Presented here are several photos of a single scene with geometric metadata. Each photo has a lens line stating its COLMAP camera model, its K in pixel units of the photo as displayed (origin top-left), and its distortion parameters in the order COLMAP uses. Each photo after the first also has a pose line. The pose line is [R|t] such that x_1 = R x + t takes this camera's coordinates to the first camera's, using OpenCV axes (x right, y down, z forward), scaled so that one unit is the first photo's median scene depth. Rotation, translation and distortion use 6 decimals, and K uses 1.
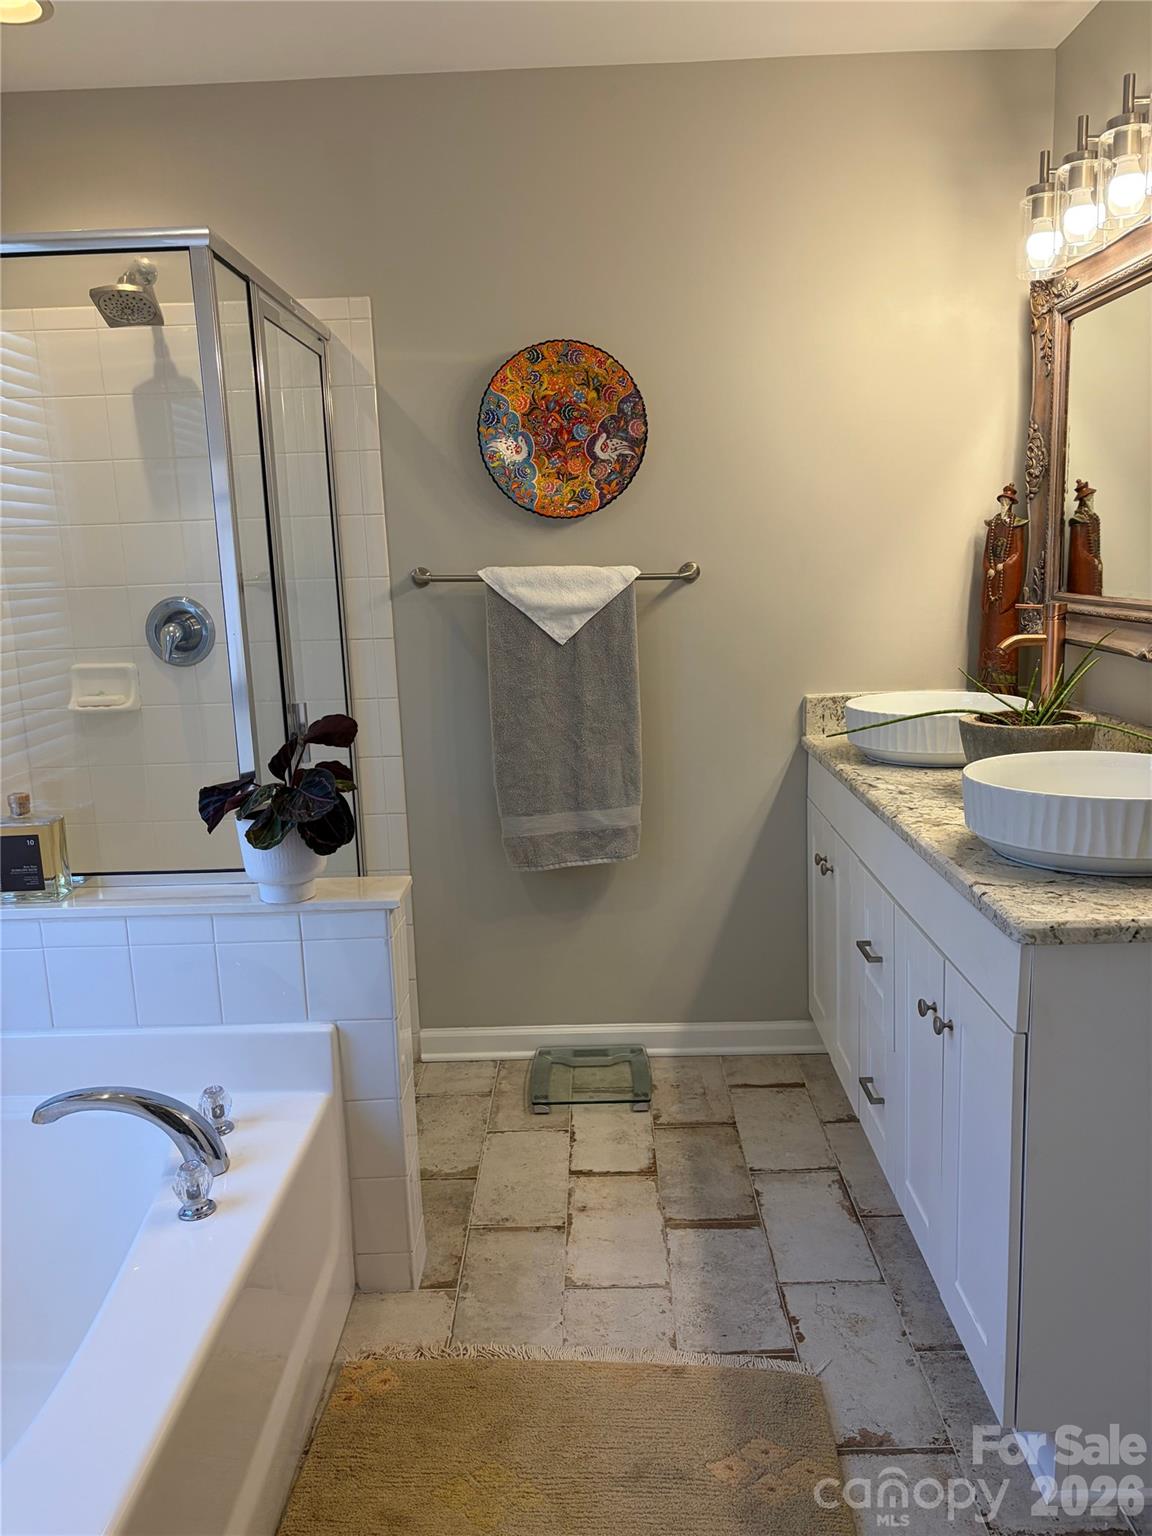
lens RADIAL K [[1163.7, 0, 574.7], [0, 1163.7, 774.6], [0, 0, 1]] dist [0.028618, -0.012684]
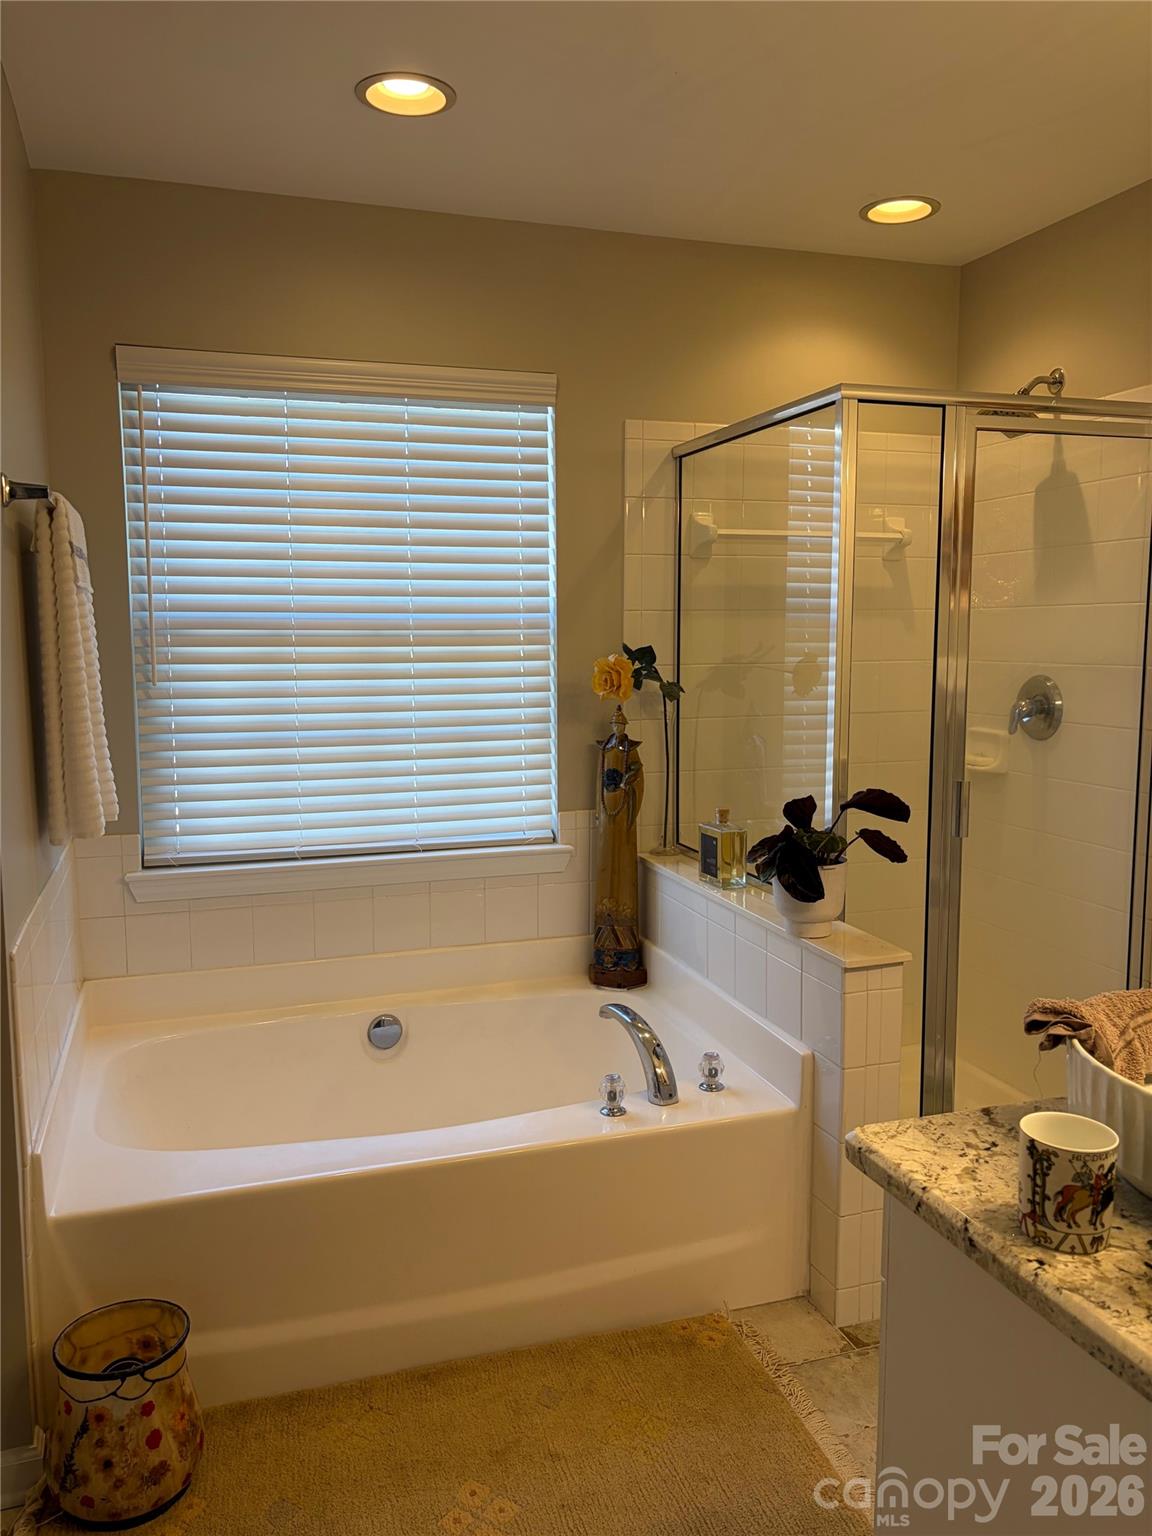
lens RADIAL K [[1163.7, 0, 574.0], [0, 1163.7, 761.6], [0, 0, 1]] dist [0.028618, -0.012684]
pose [[0.329279, 0.140315, -0.933749, 0.868690], [-0.186406, 0.979095, 0.081395, -0.134008], [0.925650, 0.147255, 0.348551, 0.394981]]
